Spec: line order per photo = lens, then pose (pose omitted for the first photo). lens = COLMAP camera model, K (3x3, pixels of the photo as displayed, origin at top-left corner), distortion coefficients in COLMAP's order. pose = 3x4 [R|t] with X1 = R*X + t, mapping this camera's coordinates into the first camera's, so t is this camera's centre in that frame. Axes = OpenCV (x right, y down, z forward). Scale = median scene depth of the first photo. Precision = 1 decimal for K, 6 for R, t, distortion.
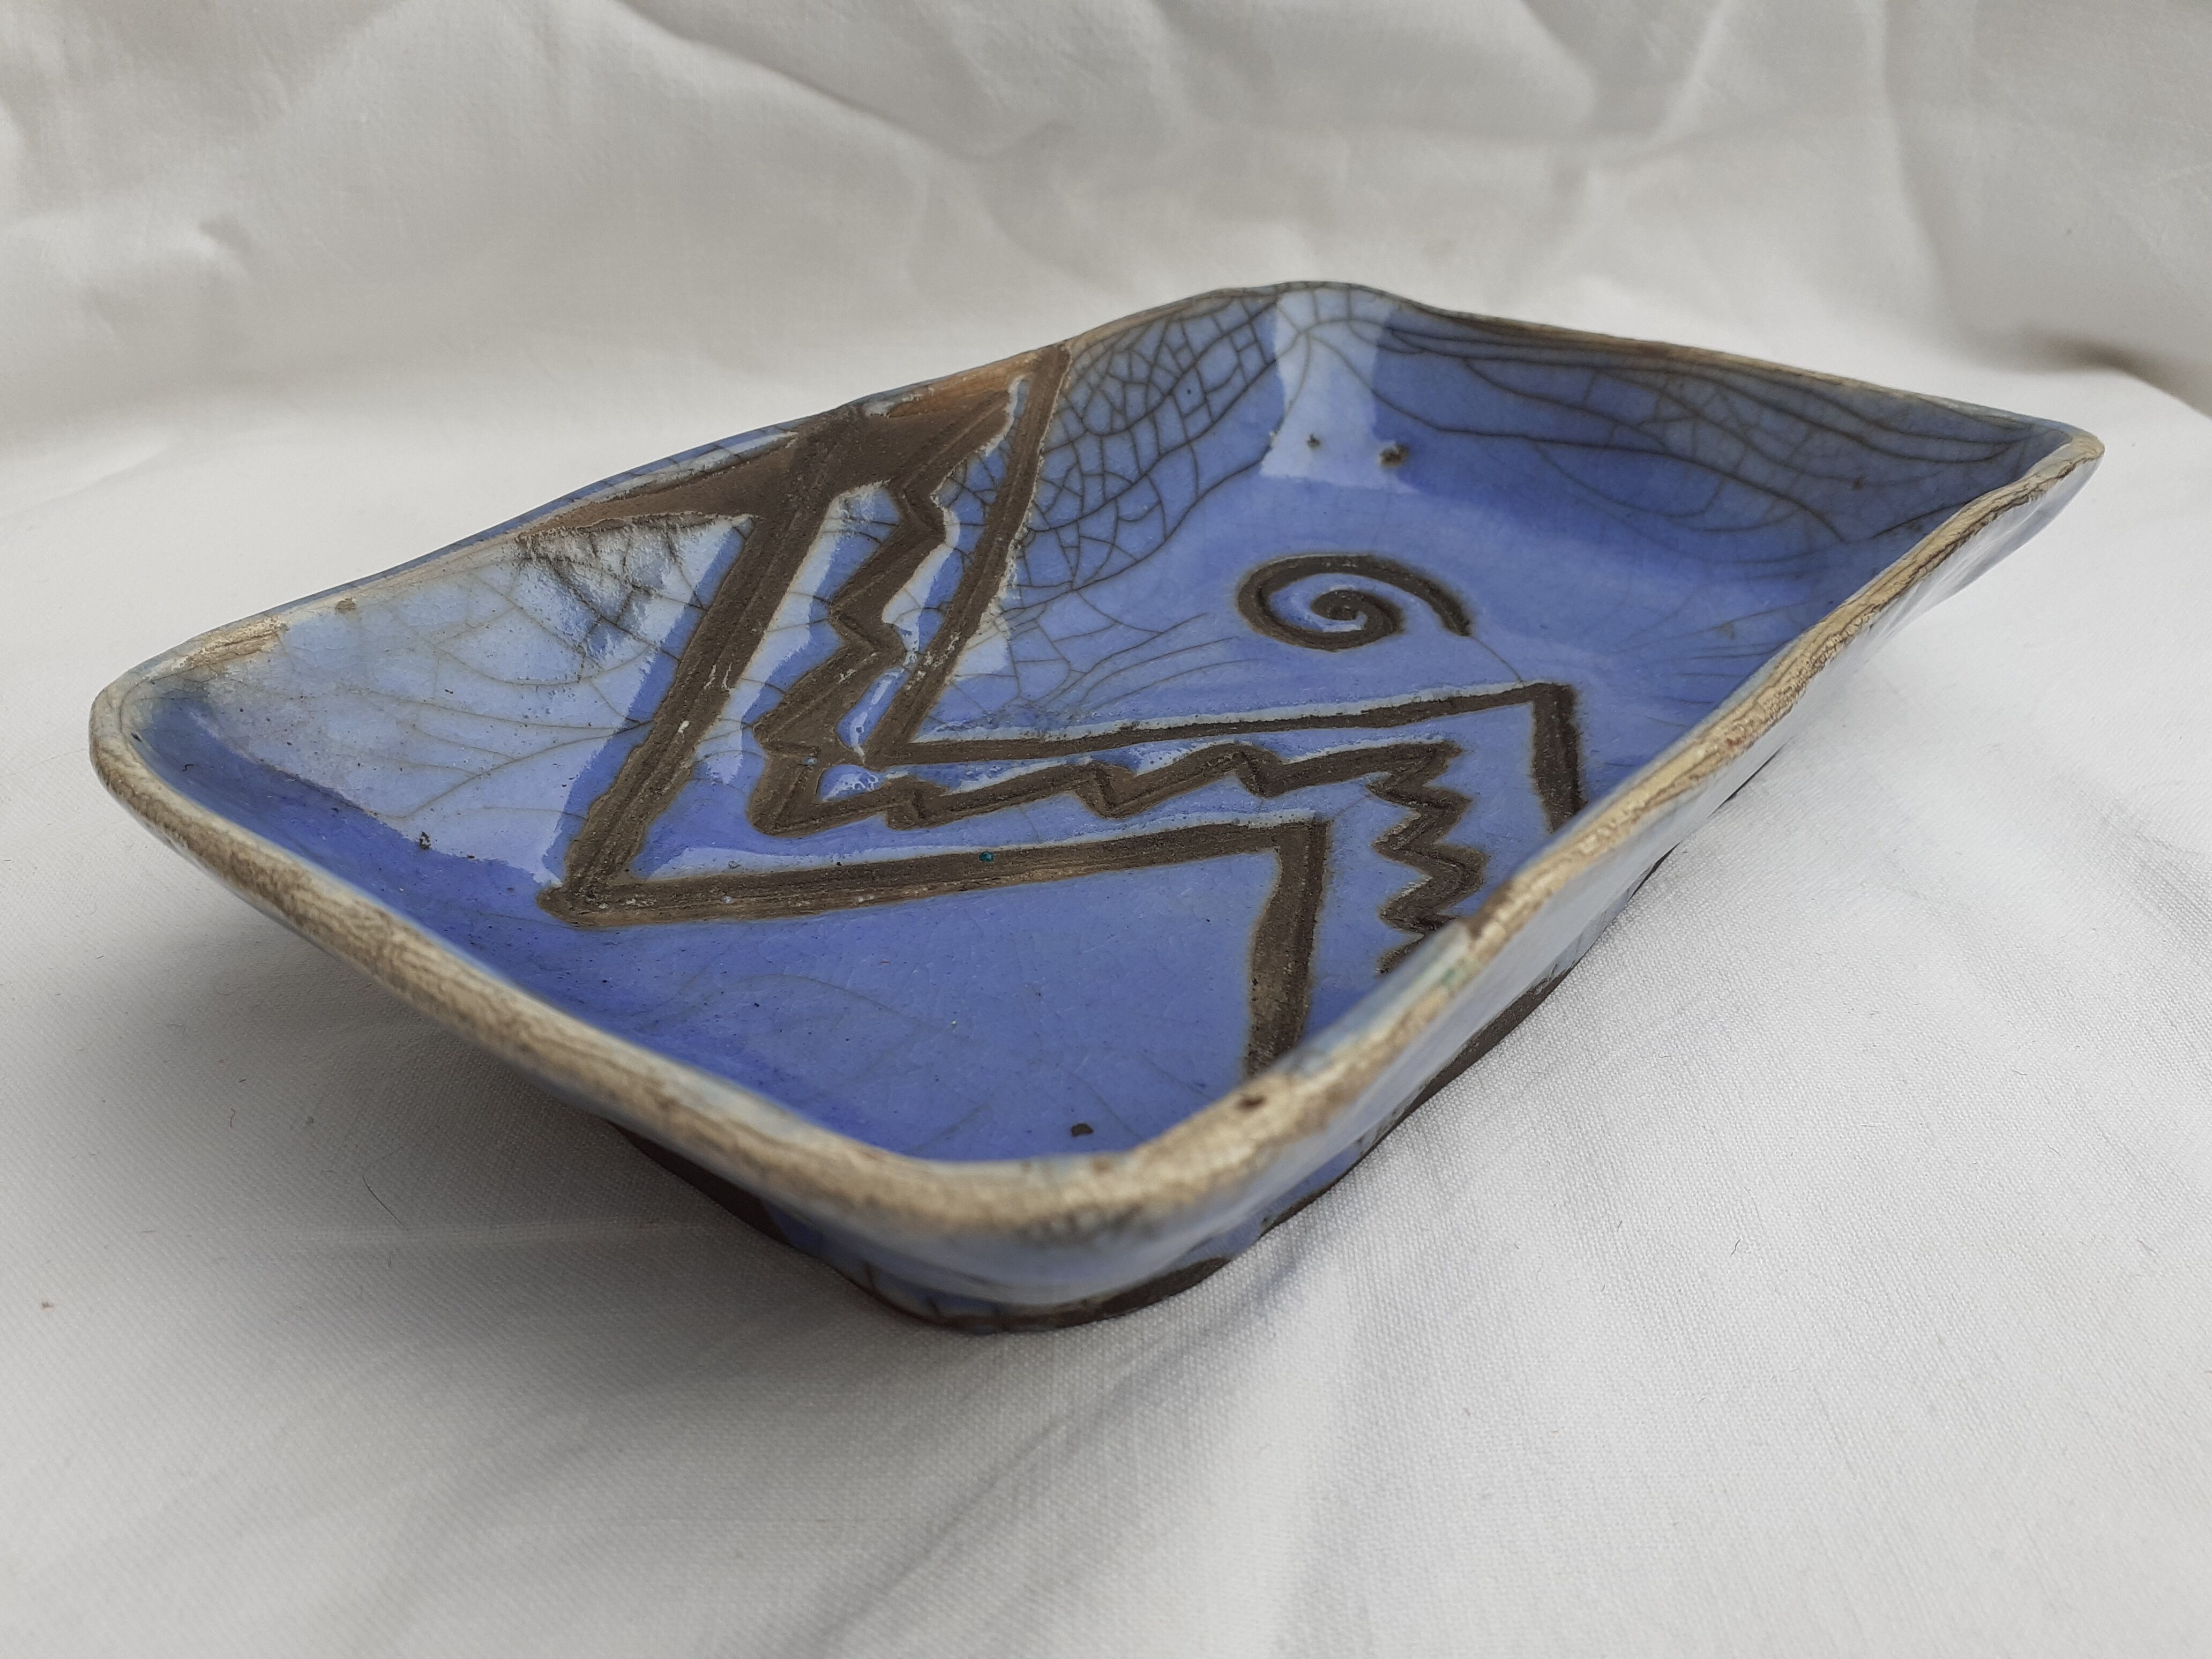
lens RADIAL K [[1767.8, 0, 1122.4], [0, 1767.8, 842.0], [0, 0, 1]] dist [0.094448, -0.345005]
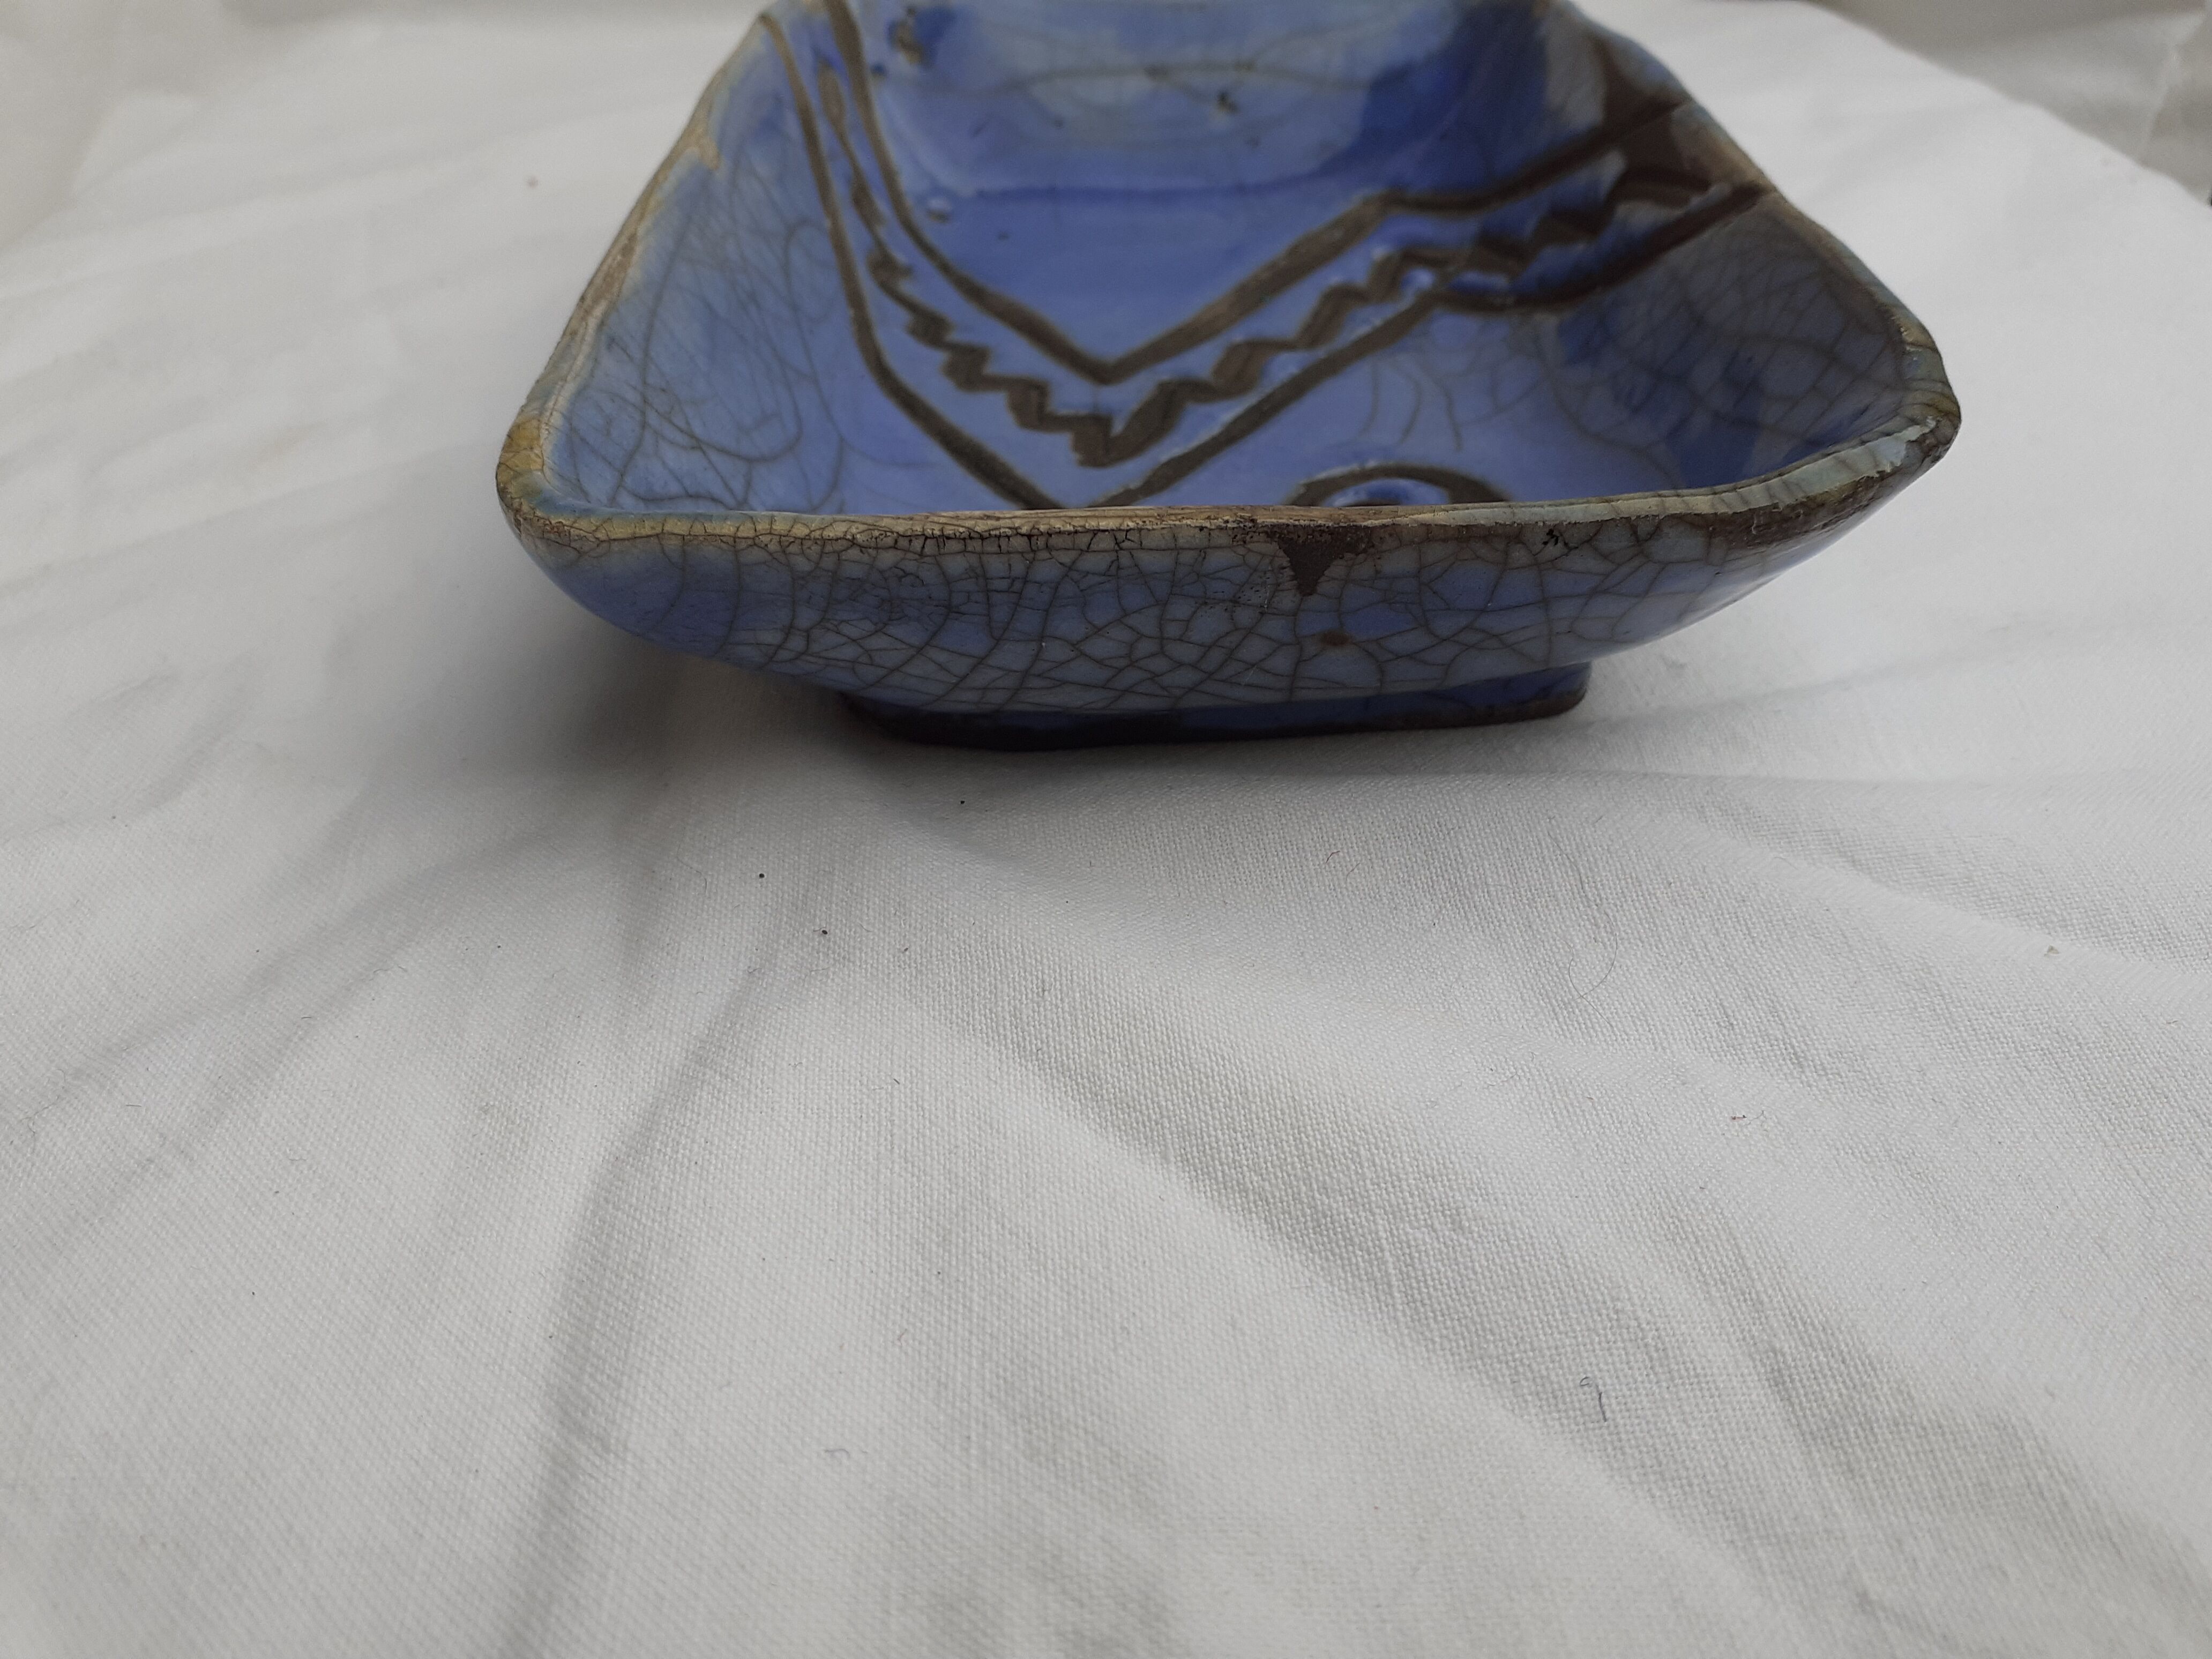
lens RADIAL K [[1785.9, 0, 1098.1], [0, 1785.9, 823.7], [0, 0, 1]] dist [0.105503, -0.337556]
pose [[-0.756912, 0.387941, -0.525915, 0.715227], [-0.316969, 0.485825, 0.814558, -0.700905], [0.571503, 0.783247, -0.244762, 1.263533]]
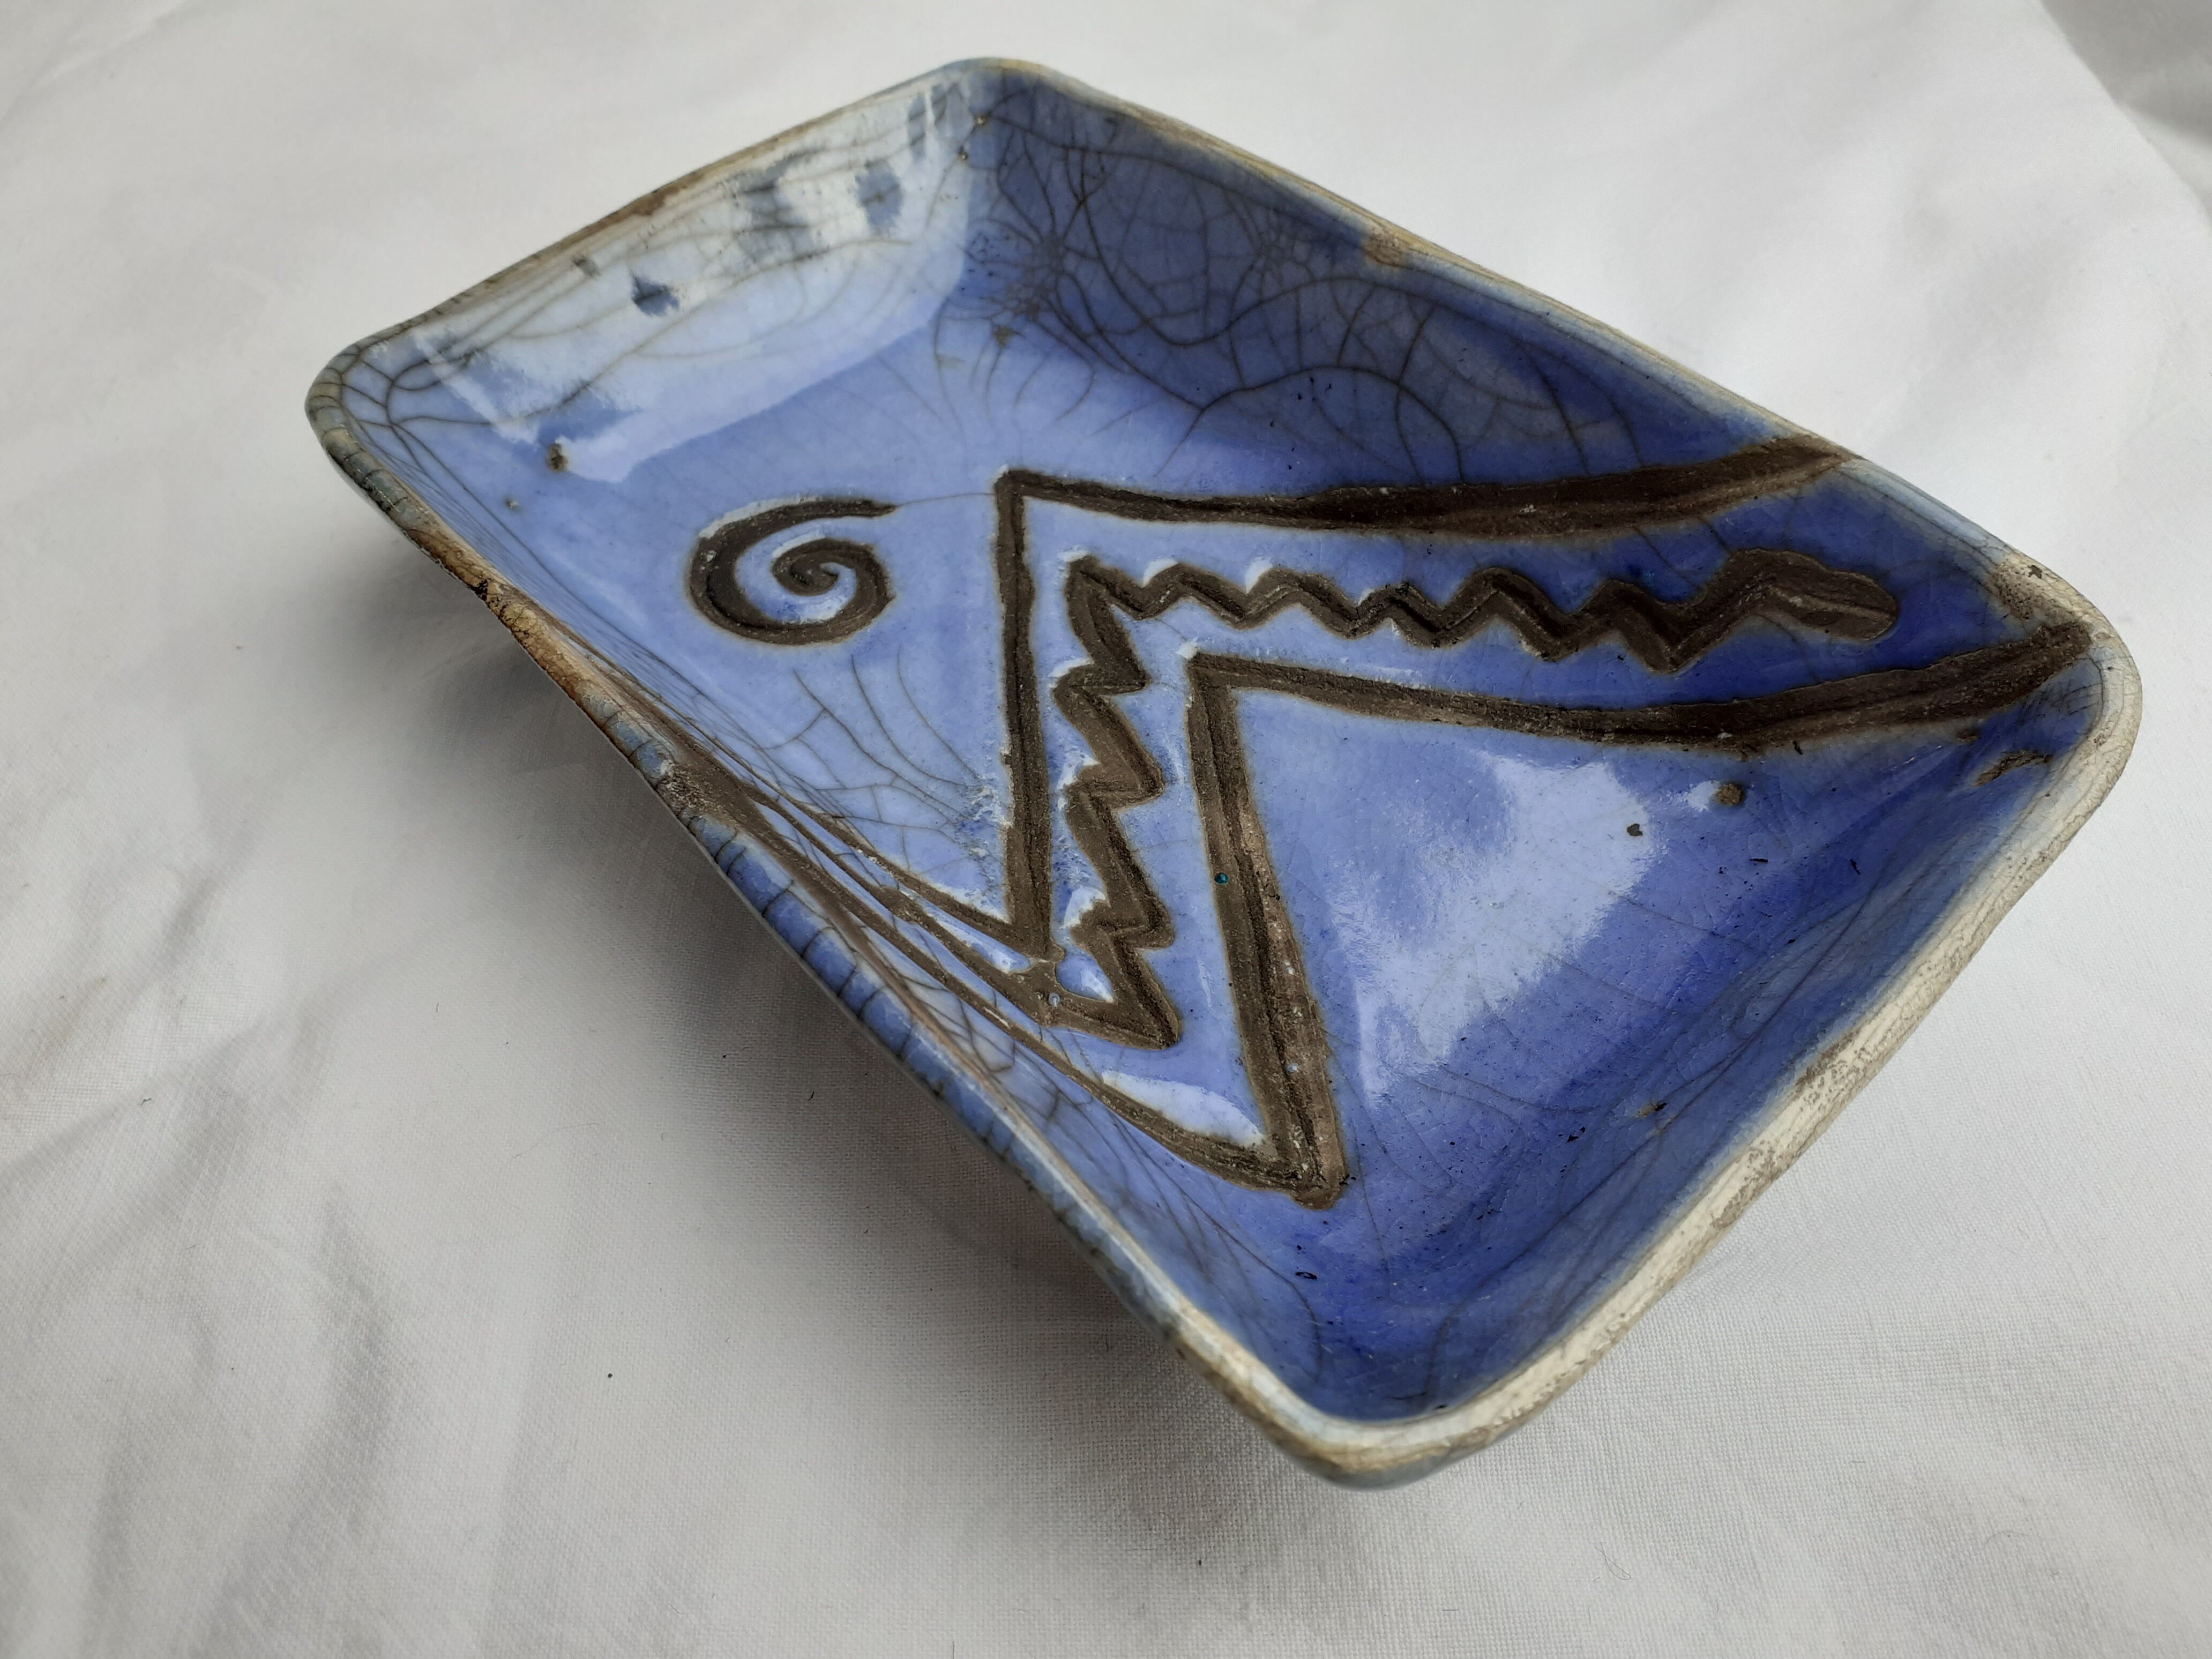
lens RADIAL K [[1785.9, 0, 1098.1], [0, 1785.9, 823.7], [0, 0, 1]] dist [0.105503, -0.337556]
pose [[0.153683, -0.756736, 0.635399, -0.609440], [0.551842, 0.599143, 0.580084, -0.553850], [-0.819665, 0.261491, 0.509677, 0.396934]]
